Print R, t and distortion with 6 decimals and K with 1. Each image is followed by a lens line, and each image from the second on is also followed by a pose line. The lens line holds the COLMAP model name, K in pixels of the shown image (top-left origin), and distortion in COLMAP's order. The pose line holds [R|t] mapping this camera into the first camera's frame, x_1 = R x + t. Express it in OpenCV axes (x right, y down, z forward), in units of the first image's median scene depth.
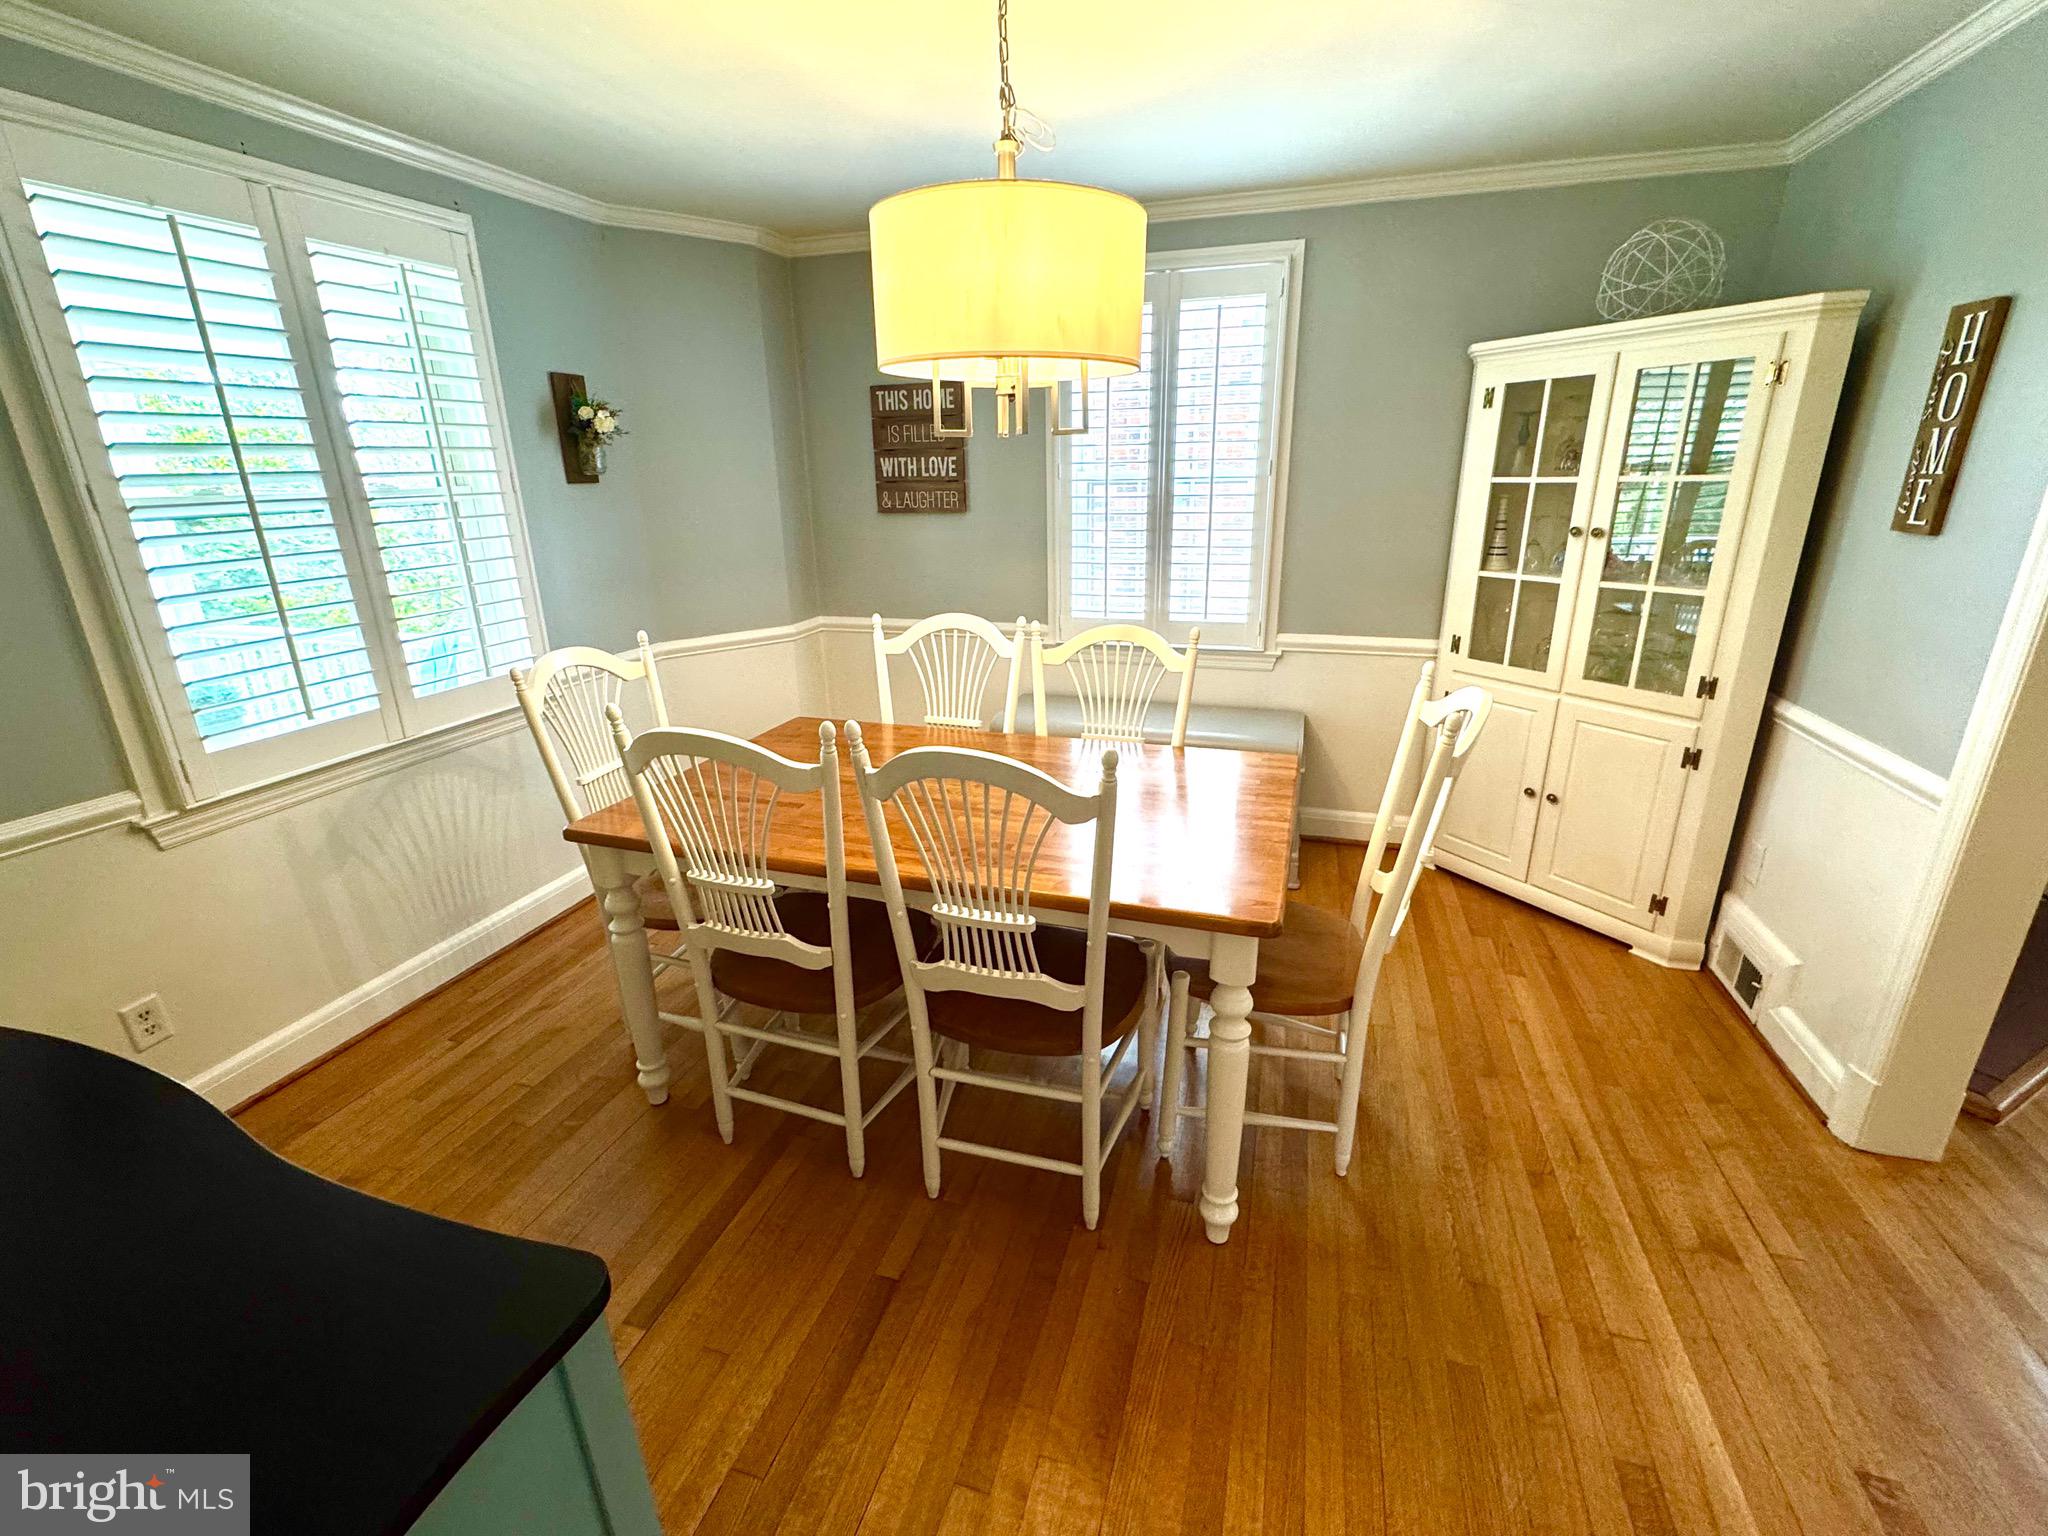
lens RADIAL K [[889.0, 0, 1017.1], [0, 889.0, 764.7], [0, 0, 1]] dist [-0.003955, 0.000785]
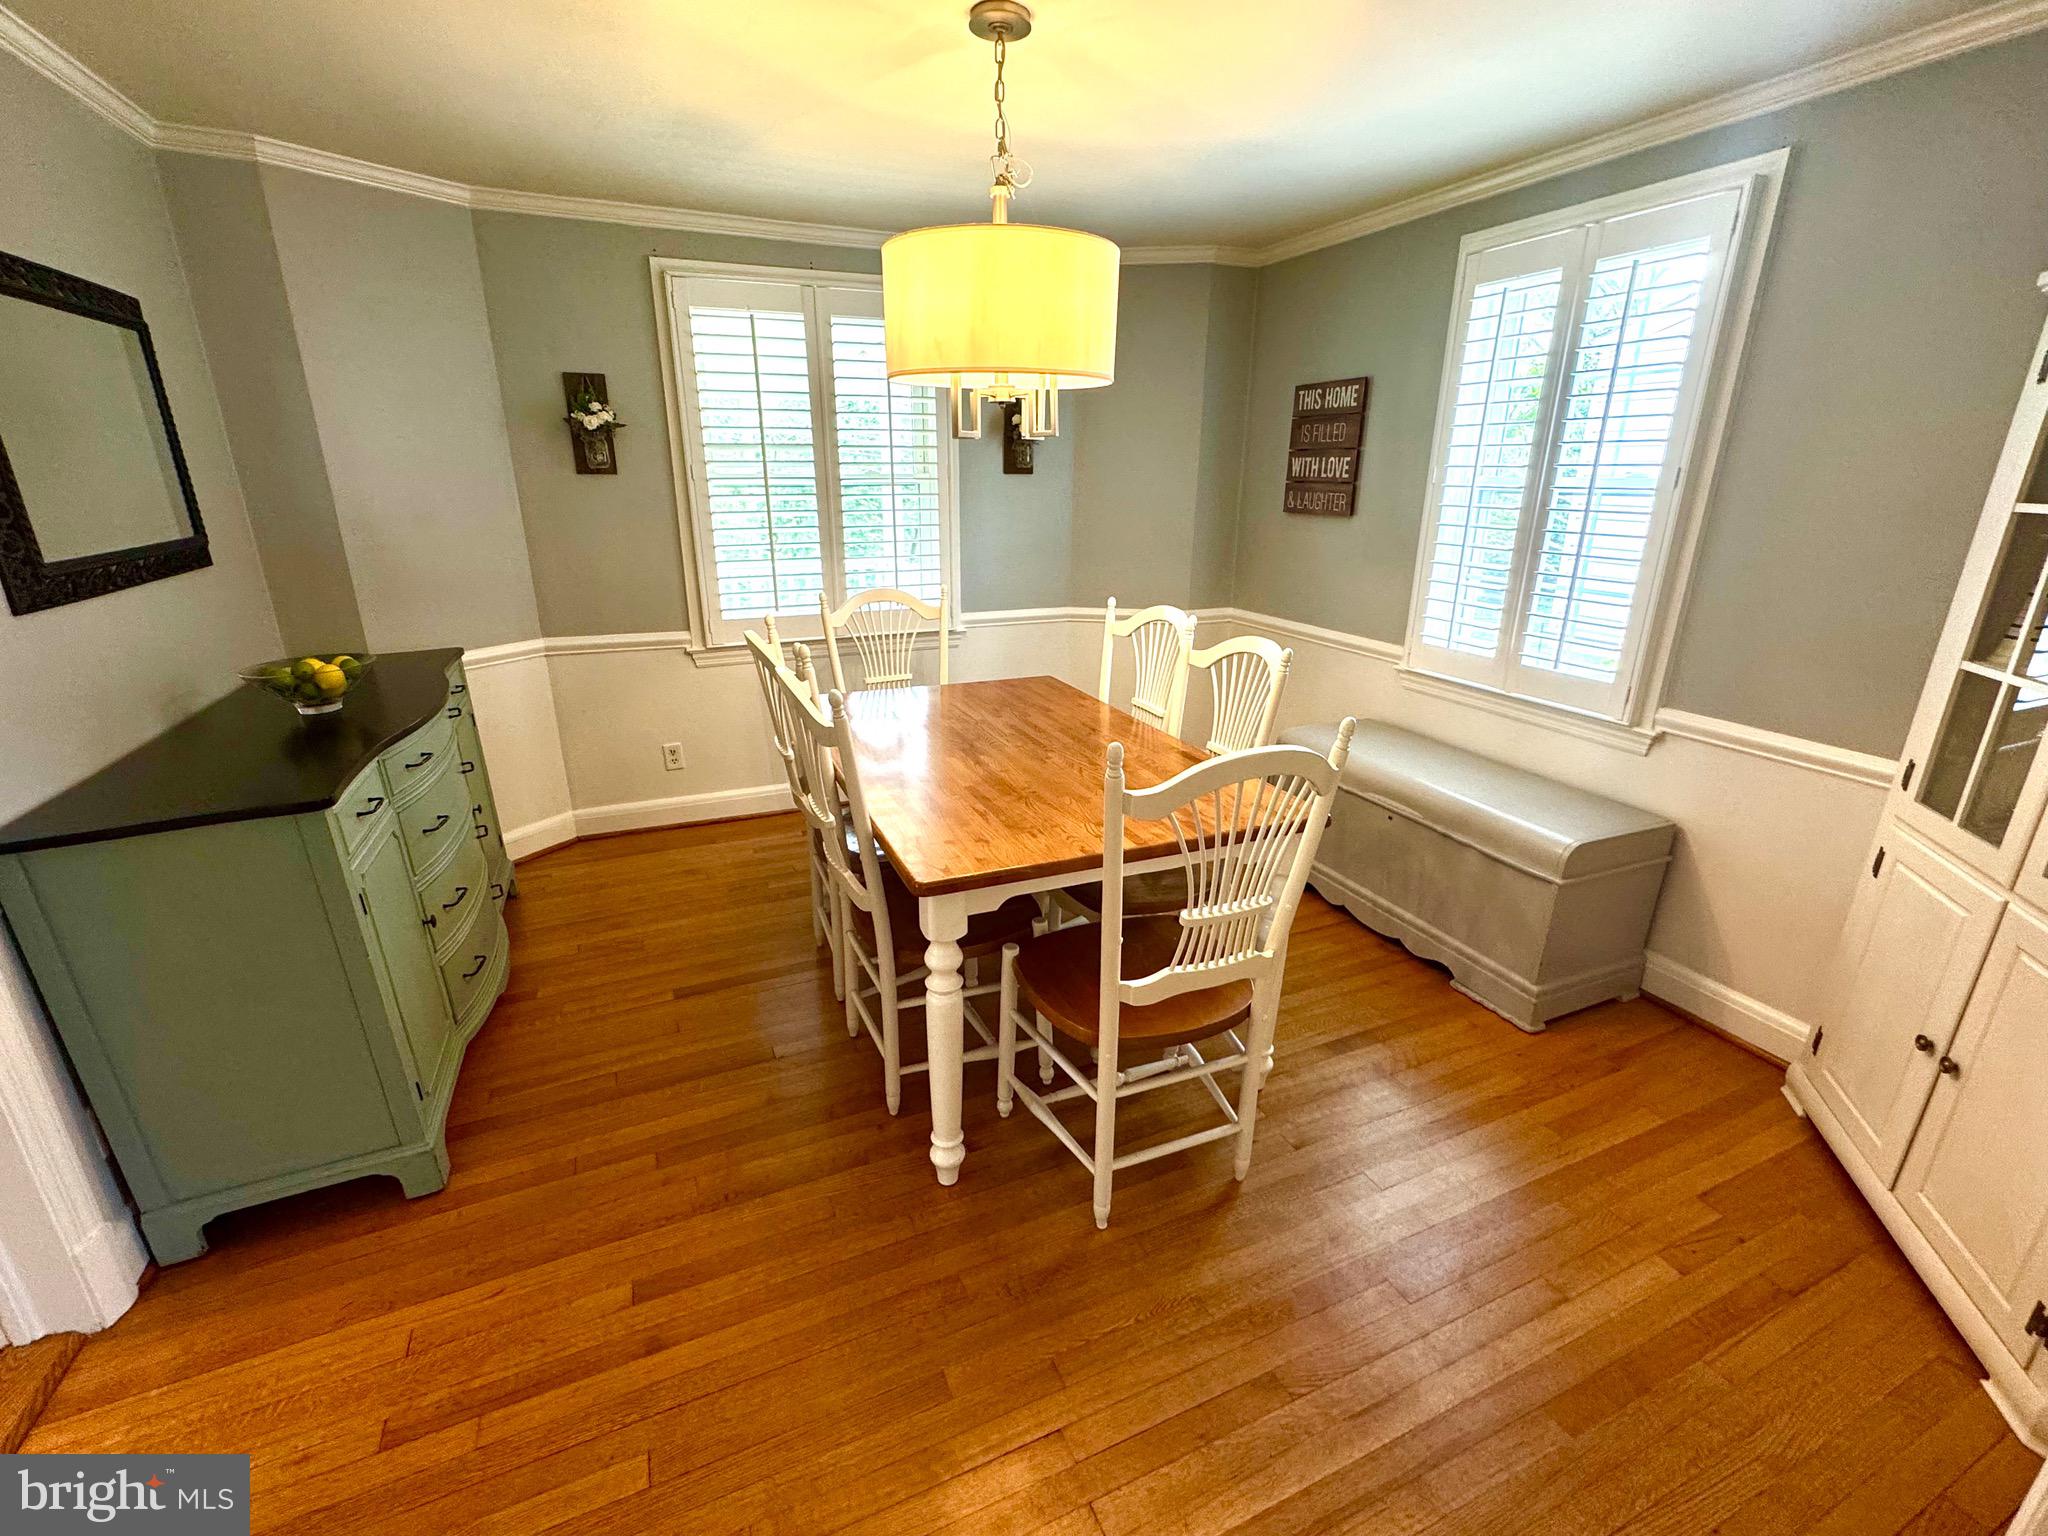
lens RADIAL K [[889.0, 0, 1017.1], [0, 889.0, 764.7], [0, 0, 1]] dist [-0.003955, 0.000785]
pose [[0.654461, 0.257756, -0.710804, 0.479750], [-0.255703, 0.960159, 0.112744, -0.050318], [0.711545, 0.107968, 0.694296, 0.131803]]
